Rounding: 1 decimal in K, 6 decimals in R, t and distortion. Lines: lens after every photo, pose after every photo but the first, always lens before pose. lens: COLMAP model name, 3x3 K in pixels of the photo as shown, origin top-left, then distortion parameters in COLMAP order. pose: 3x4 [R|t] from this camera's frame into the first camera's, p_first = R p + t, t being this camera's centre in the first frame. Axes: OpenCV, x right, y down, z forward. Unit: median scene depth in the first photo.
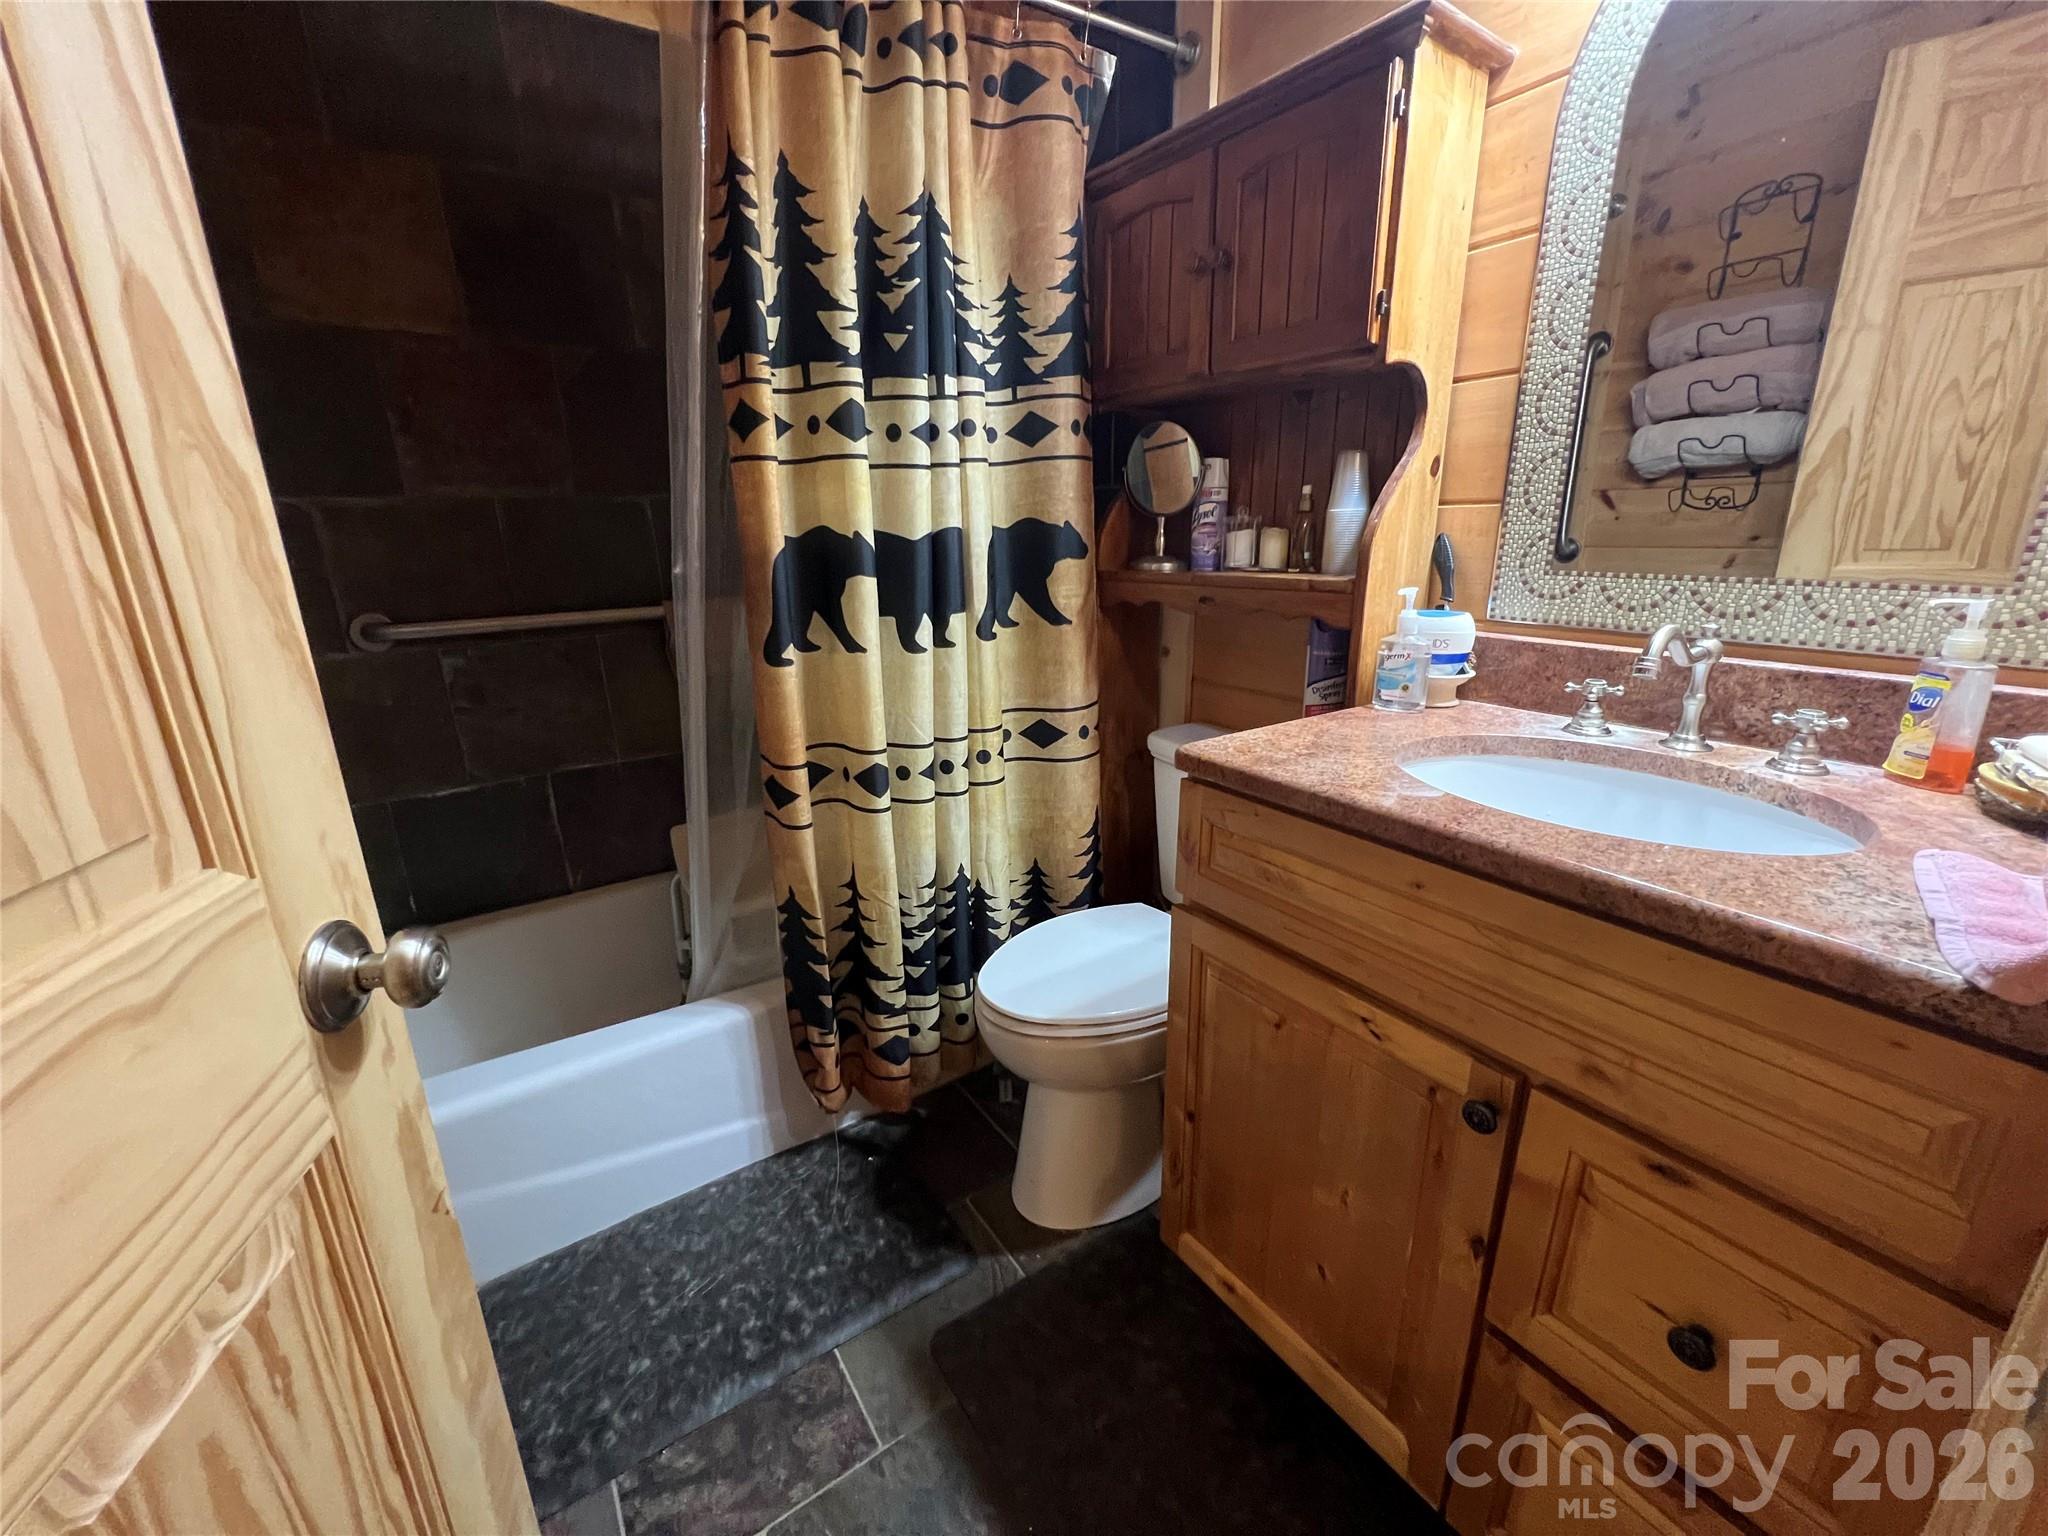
lens RADIAL K [[821.3, 0, 1020.1], [0, 821.3, 767.0], [0, 0, 1]] dist [-0.000159, 0.000150]
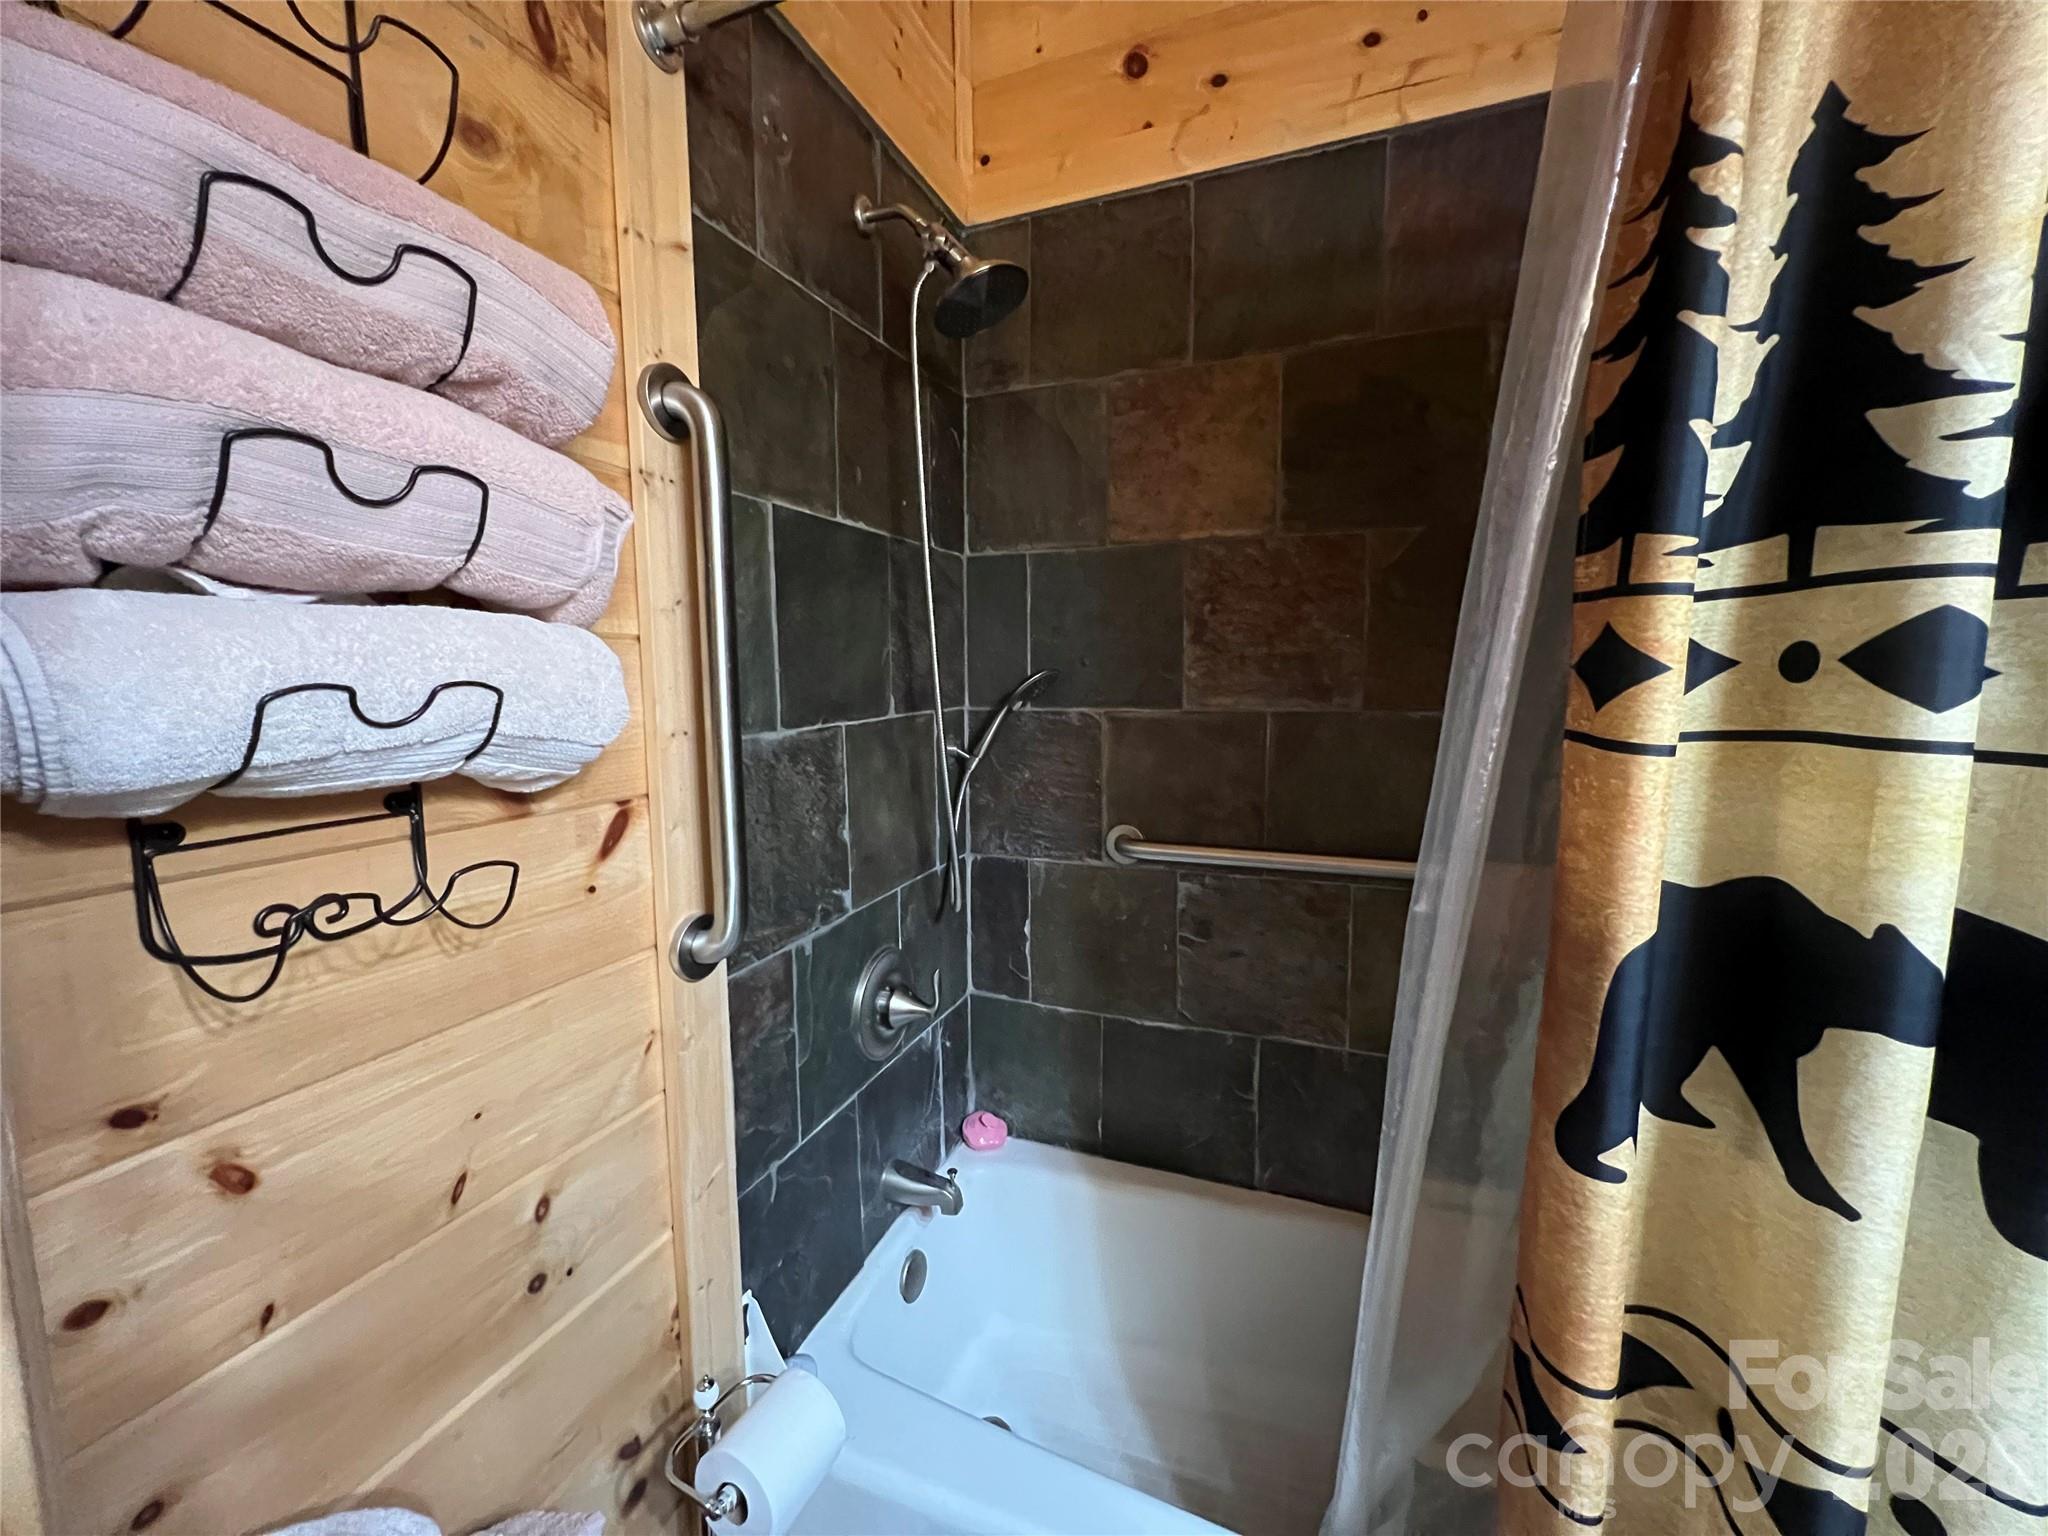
lens RADIAL K [[821.3, 0, 1020.1], [0, 821.3, 767.0], [0, 0, 1]] dist [-0.000159, 0.000150]
pose [[0.574005, 0.113196, -0.810990, -0.134750], [-0.239113, 0.970403, -0.033794, -0.260658], [0.783163, 0.213316, 0.584083, 0.454832]]
